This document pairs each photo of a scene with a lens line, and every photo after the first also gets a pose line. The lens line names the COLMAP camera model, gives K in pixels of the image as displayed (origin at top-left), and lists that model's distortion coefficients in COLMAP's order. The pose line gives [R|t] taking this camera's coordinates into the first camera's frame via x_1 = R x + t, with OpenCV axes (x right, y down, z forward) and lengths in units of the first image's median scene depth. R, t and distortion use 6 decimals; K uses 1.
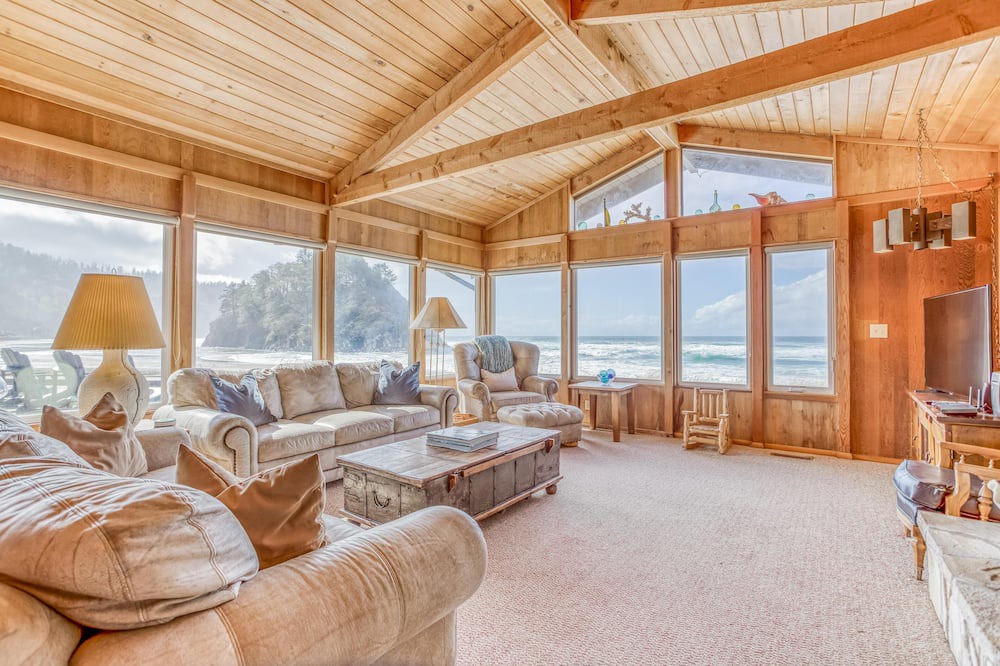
lens RADIAL K [[465.0, 0, 500.0], [0, 465.0, 333.0], [0, 0, 1]] dist [0.001299, 0.000280]
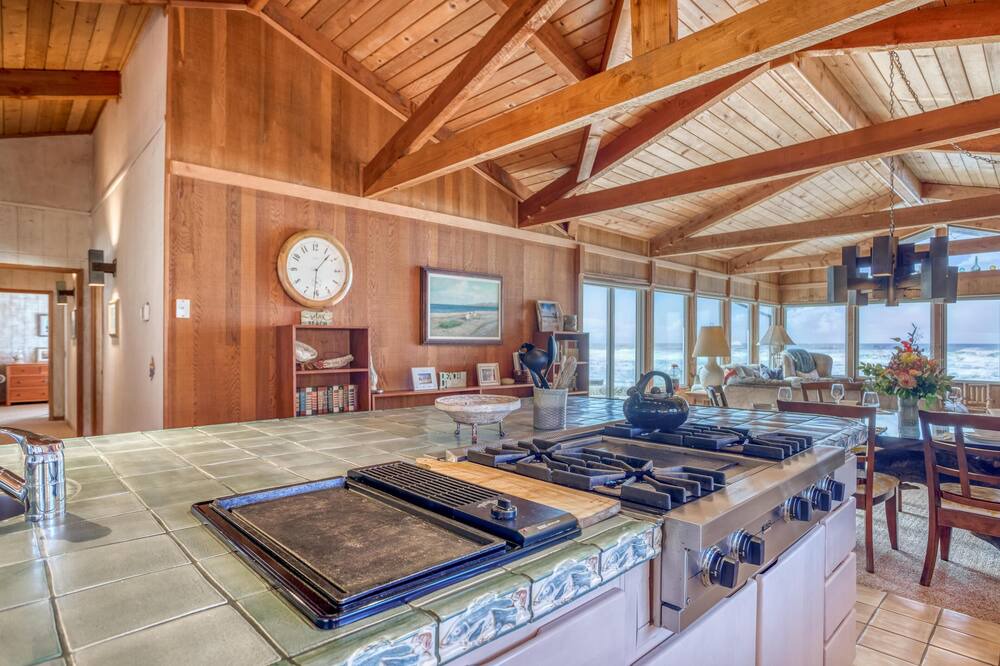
lens RADIAL K [[533.3, 0, 500.0], [0, 533.3, 333.0], [0, 0, 1]] dist [-0.025857, 0.024682]
pose [[0.985335, 0.000710, -0.170627, -0.873809], [-0.003675, 0.999848, -0.017062, -0.016206], [0.170589, 0.017439, 0.985188, -1.108933]]
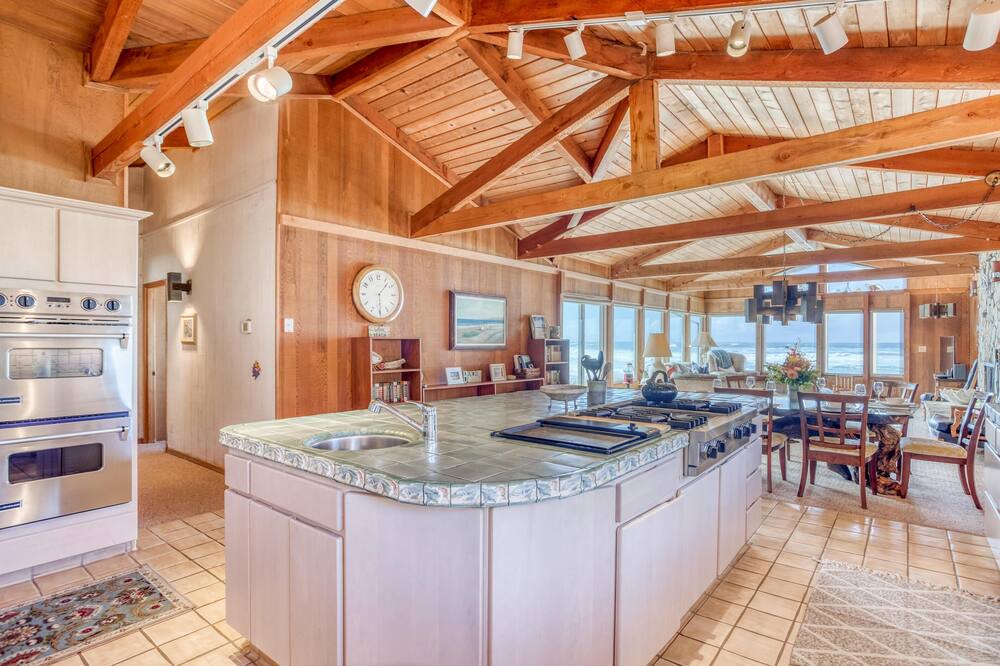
lens RADIAL K [[506.3, 0, 500.0], [0, 506.3, 333.0], [0, 0, 1]] dist [-0.003489, -0.000140]
pose [[0.998355, 0.000157, -0.057338, -1.041056], [-0.001019, 0.999887, -0.014997, -0.040620], [0.057330, 0.015031, 0.998242, -1.481750]]
